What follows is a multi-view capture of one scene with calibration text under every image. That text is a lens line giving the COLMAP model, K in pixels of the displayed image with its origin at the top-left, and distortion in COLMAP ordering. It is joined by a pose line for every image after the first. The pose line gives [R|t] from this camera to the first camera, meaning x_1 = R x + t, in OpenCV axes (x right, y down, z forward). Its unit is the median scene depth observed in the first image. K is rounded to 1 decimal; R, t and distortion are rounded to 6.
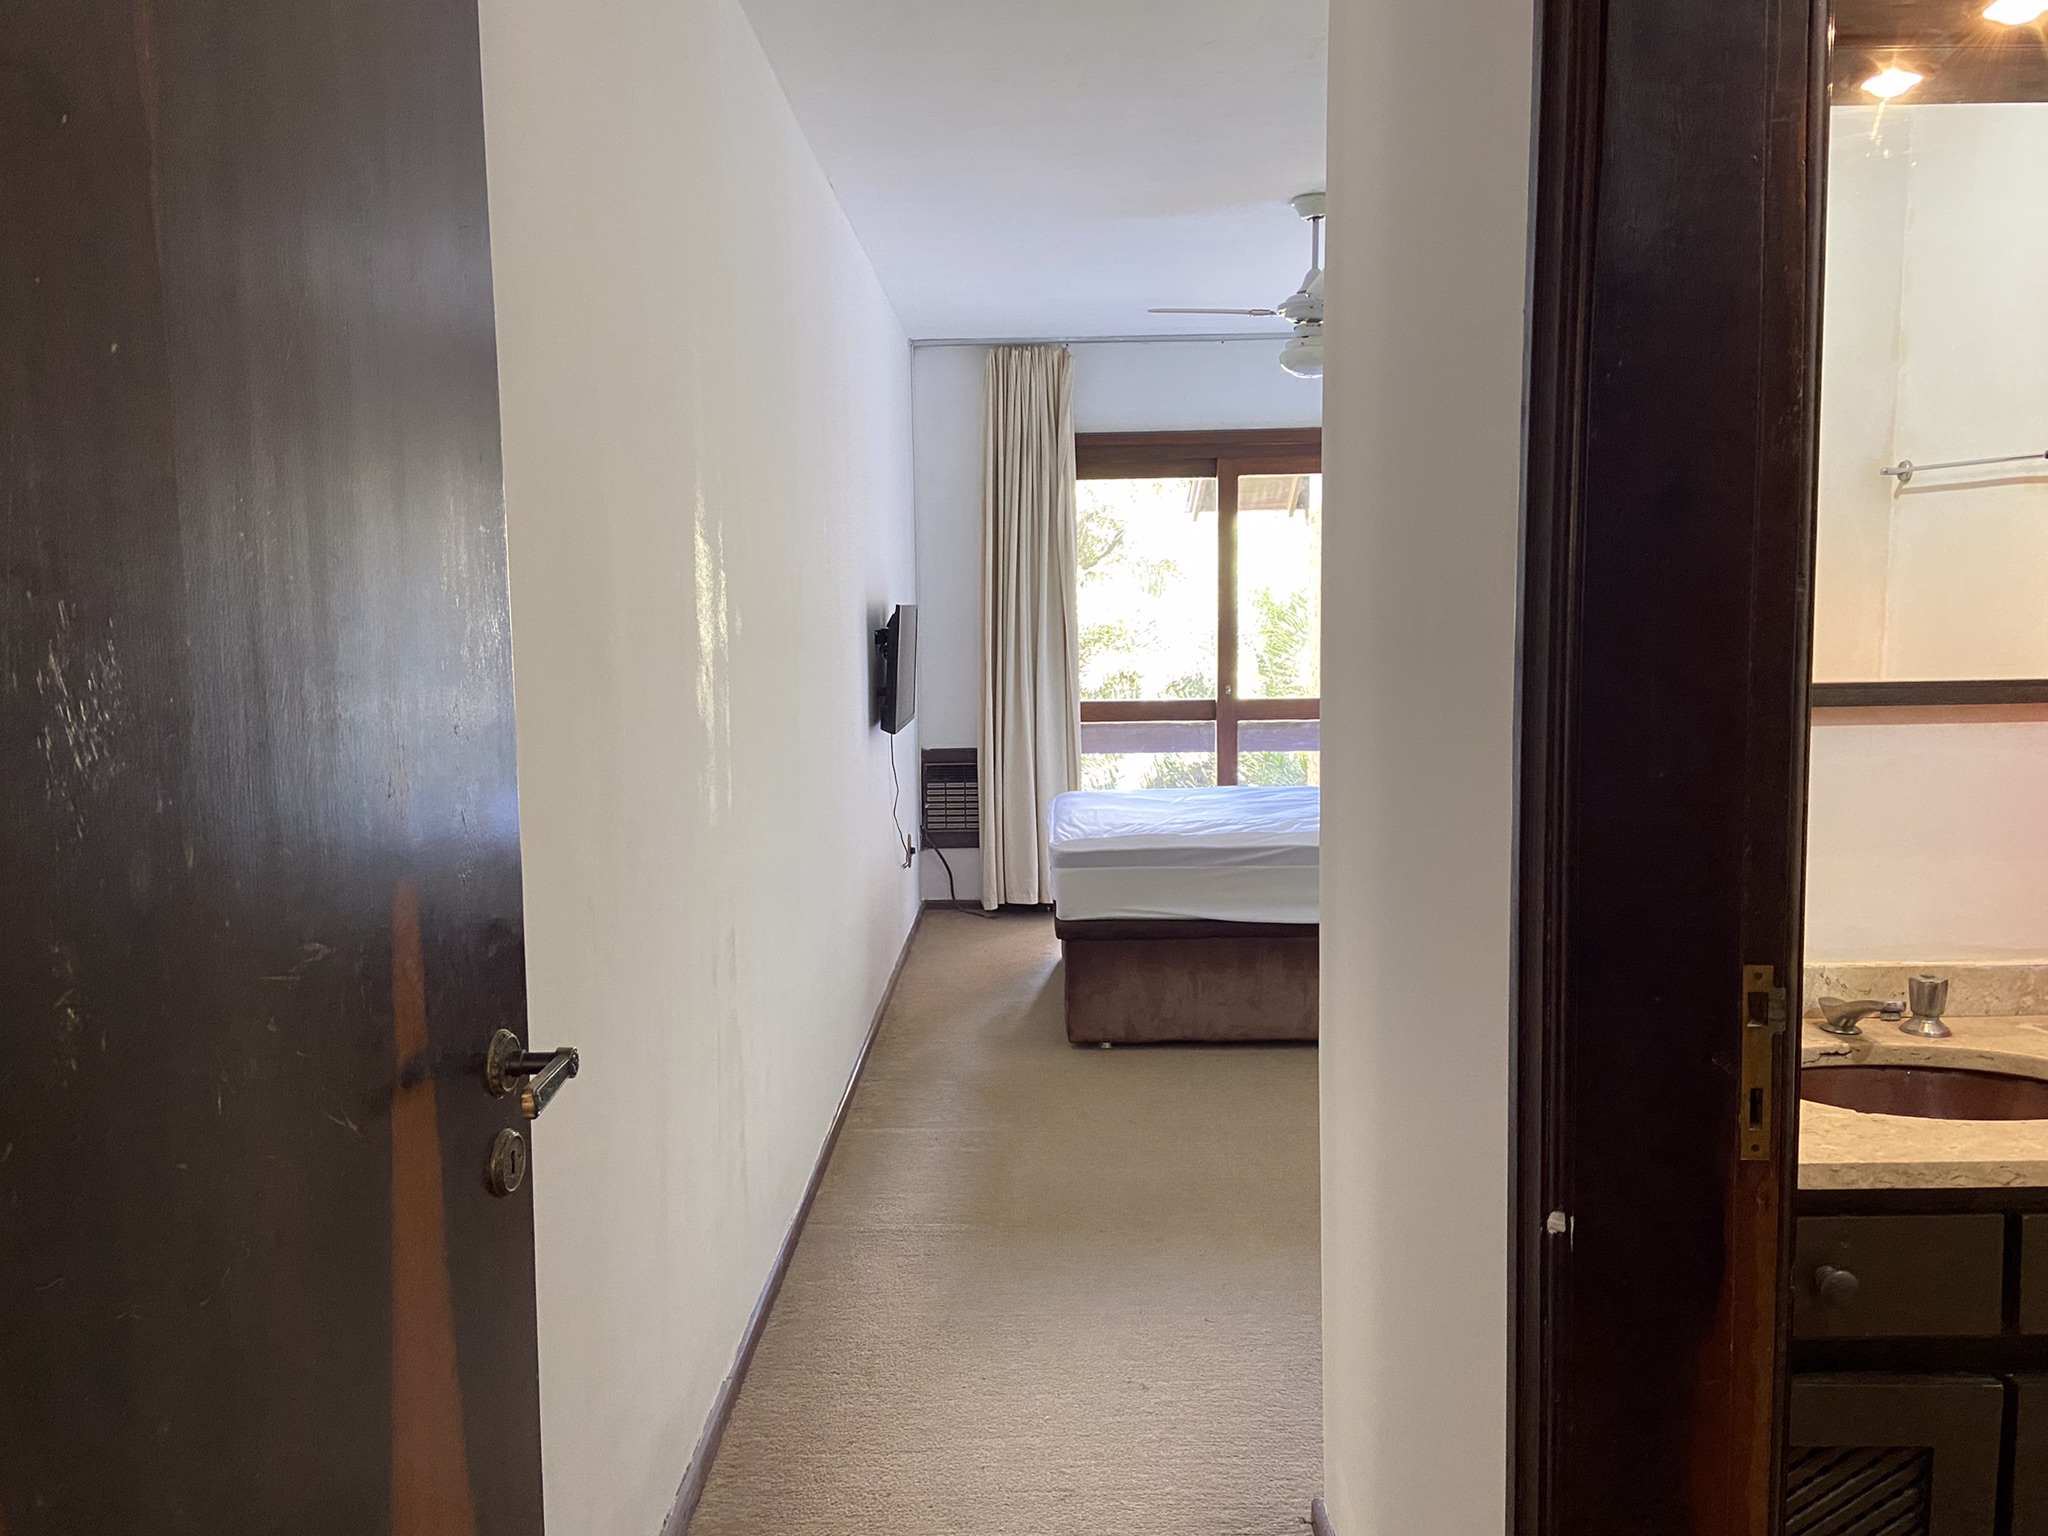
lens RADIAL K [[1406.5, 0, 1024.0], [0, 1406.5, 768.0], [0, 0, 1]] dist [0.001939, -0.000006]
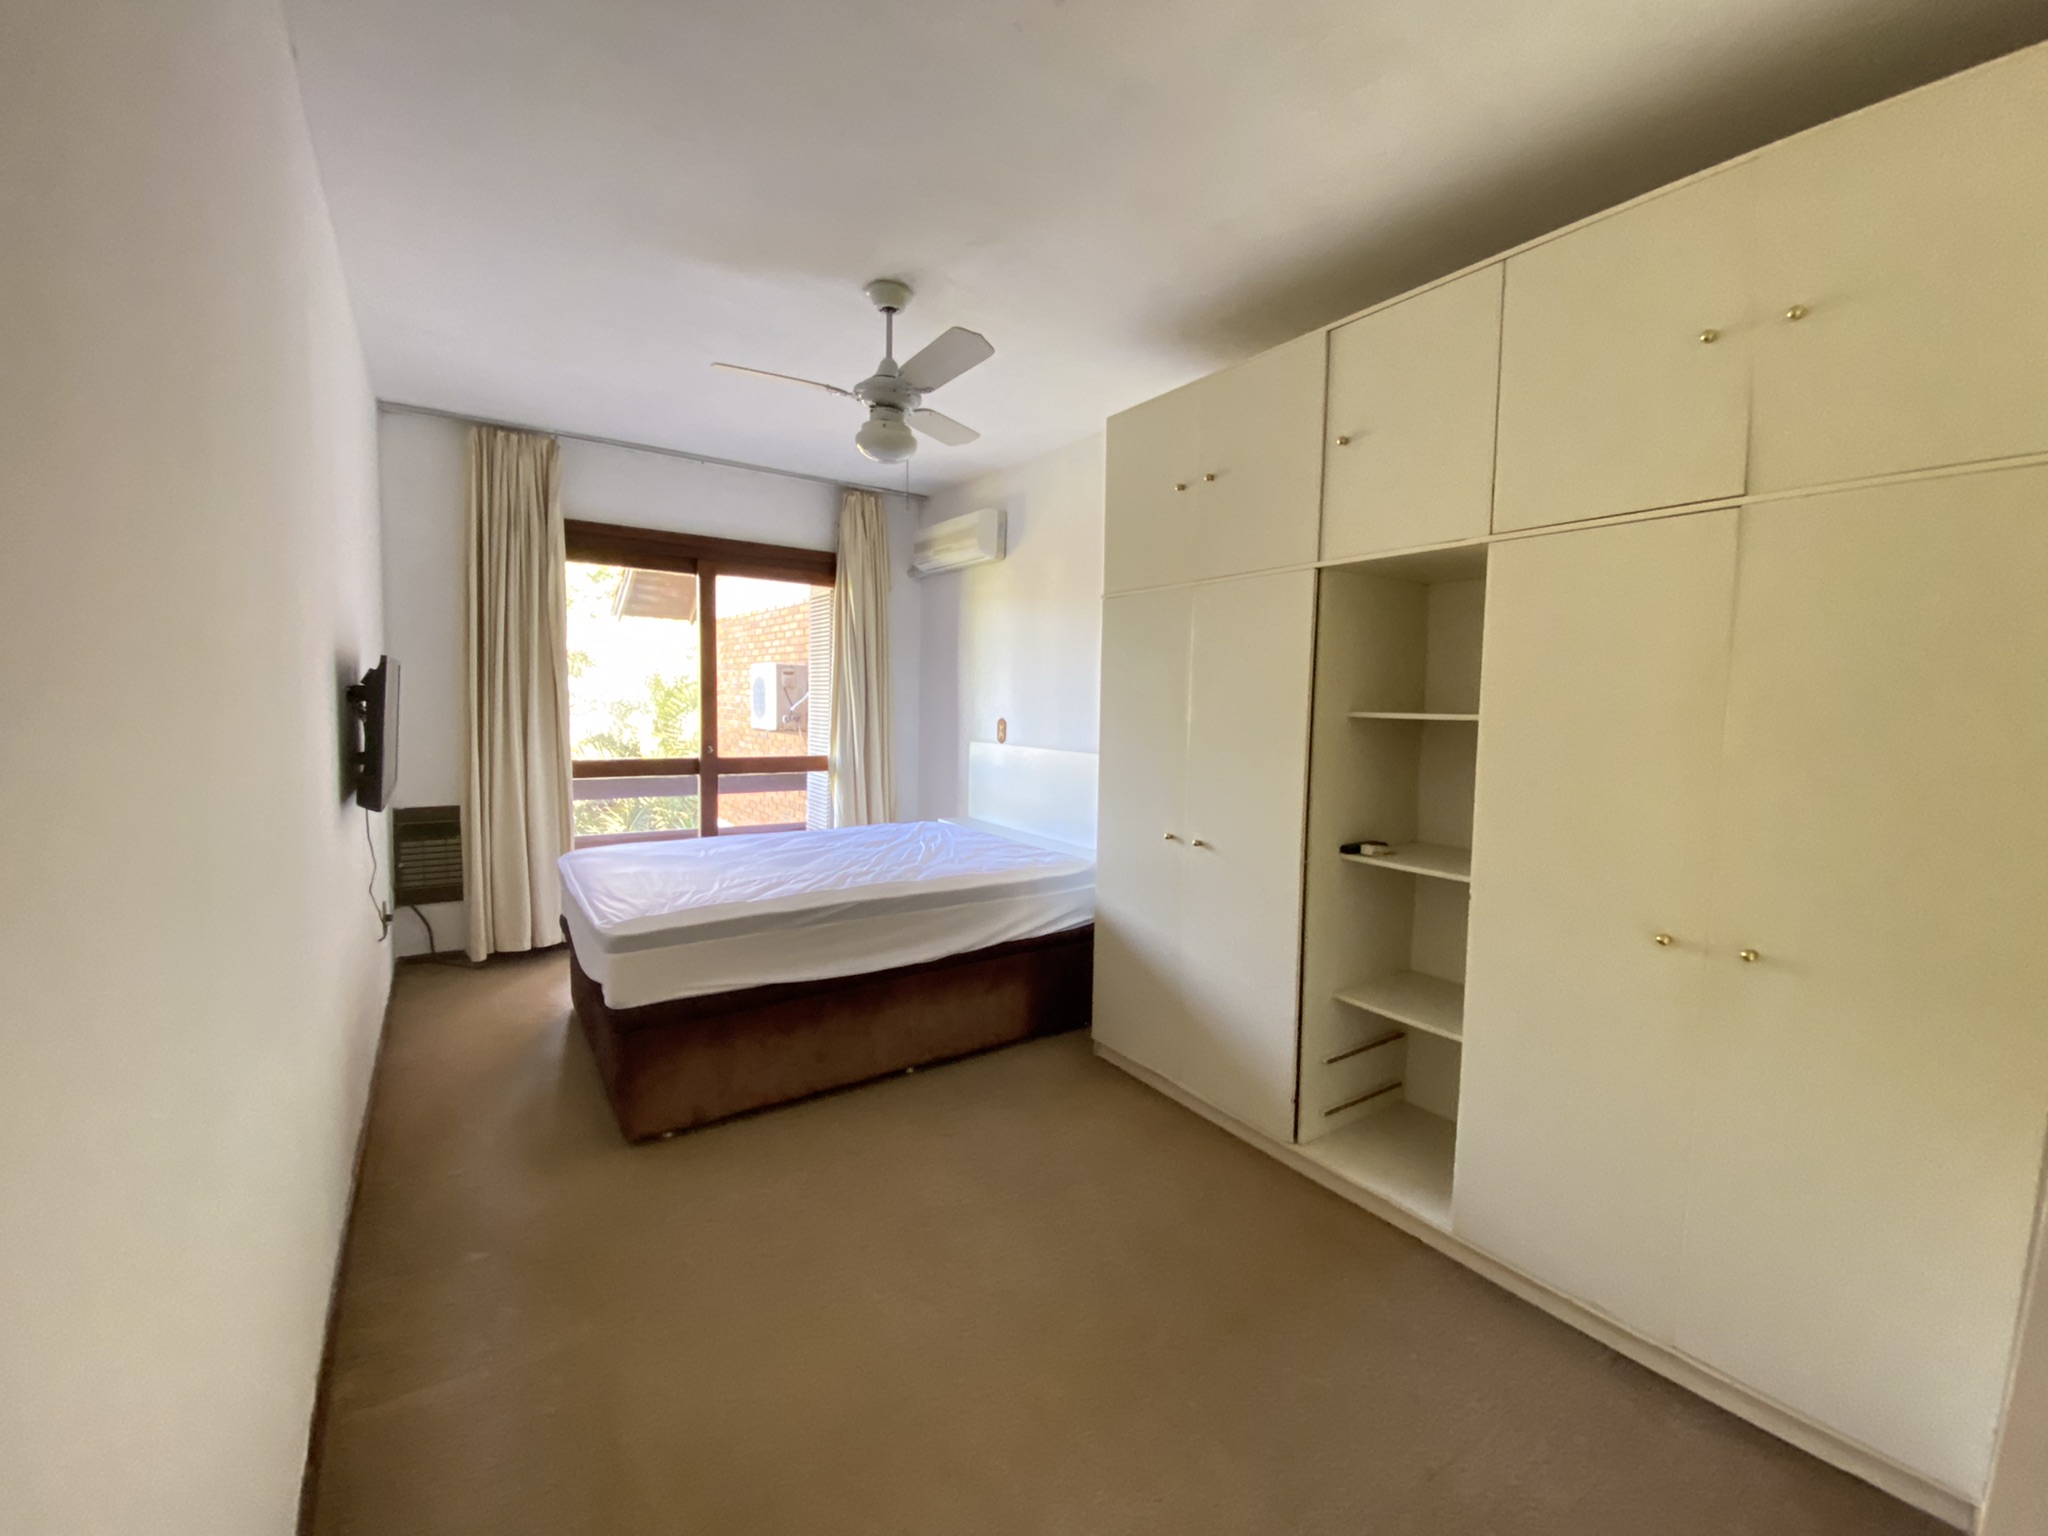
lens RADIAL K [[825.4, 0, 1024.0], [0, 825.4, 768.0], [0, 0, 1]] dist [0.014915, -0.022372]
pose [[0.822962, -0.009606, 0.568015, -0.038108], [0.023772, 0.999564, -0.017538, -0.021329], [-0.567598, 0.027936, 0.822831, 0.264321]]
